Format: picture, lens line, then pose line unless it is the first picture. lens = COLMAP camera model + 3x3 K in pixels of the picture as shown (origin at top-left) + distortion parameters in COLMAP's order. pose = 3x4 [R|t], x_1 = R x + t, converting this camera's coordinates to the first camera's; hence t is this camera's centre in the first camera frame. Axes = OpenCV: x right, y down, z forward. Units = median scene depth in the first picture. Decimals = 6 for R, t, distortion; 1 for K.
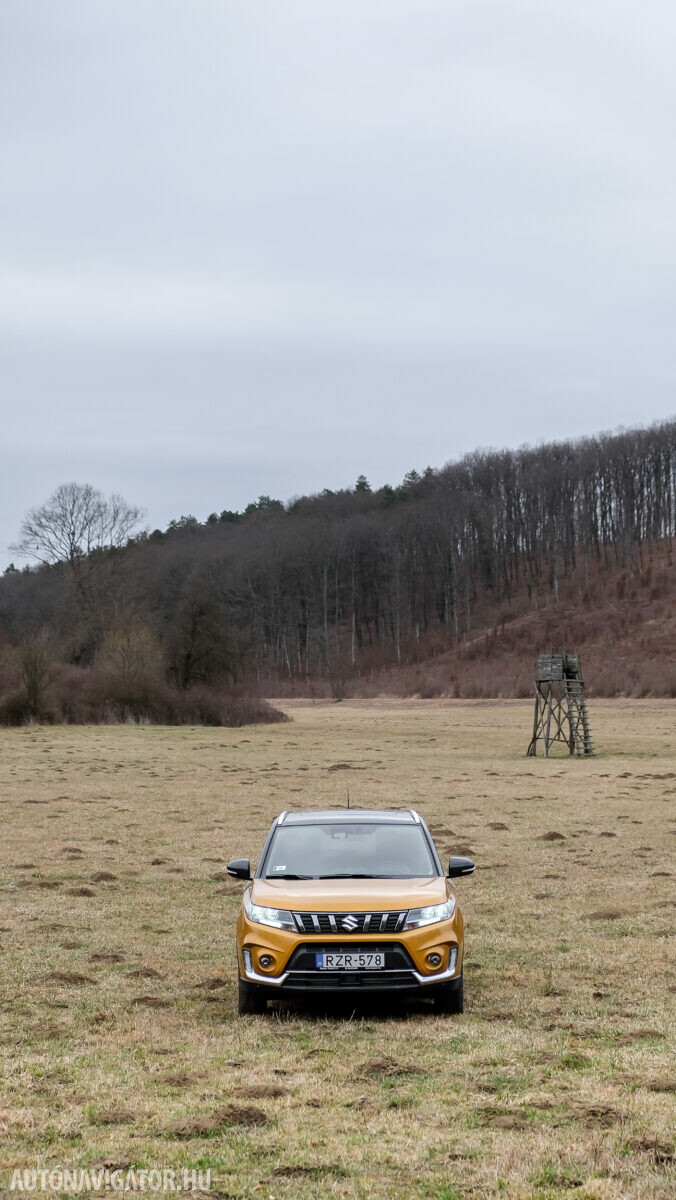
lens RADIAL K [[3102.1, 0, 338.0], [0, 3102.1, 600.0], [0, 0, 1]] dist [-0.062997, 1.470916]
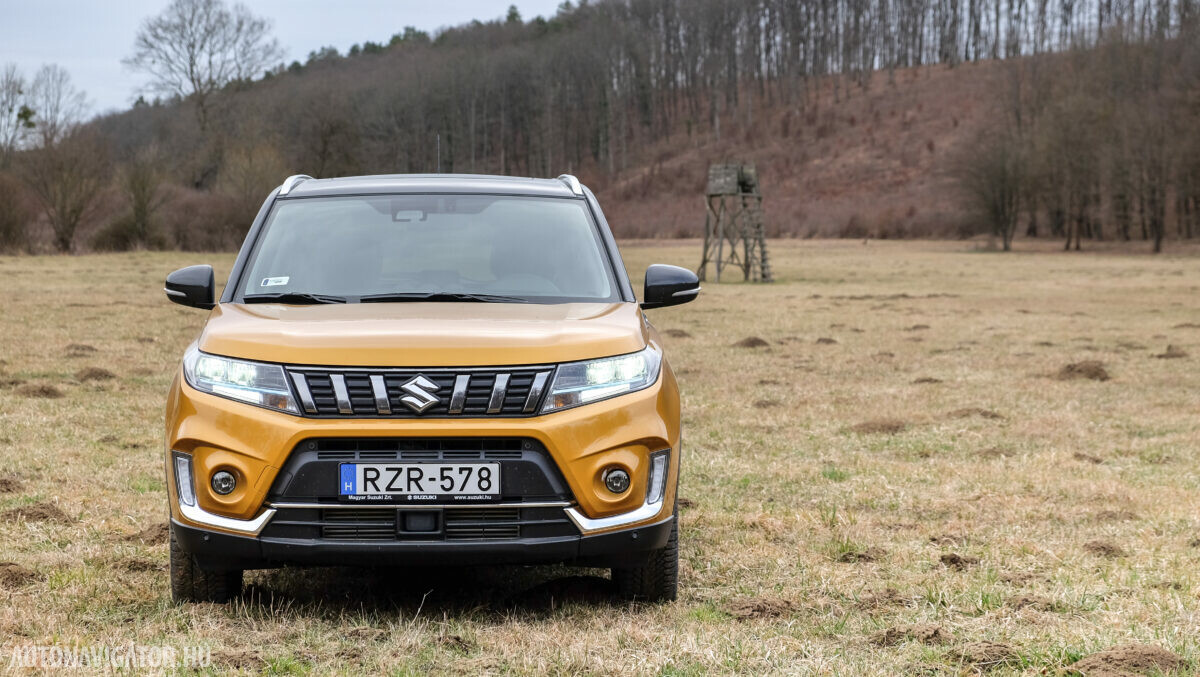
lens RADIAL K [[3102.1, 0, 600.0], [0, 3102.1, 338.5], [0, 0, 1]] dist [-0.062997, 1.470916]
pose [[0.999342, 0.006410, 0.035690, 0.002680], [-0.008469, 0.998289, 0.057849, 0.014335], [-0.035258, -0.058113, 0.997687, 0.114308]]
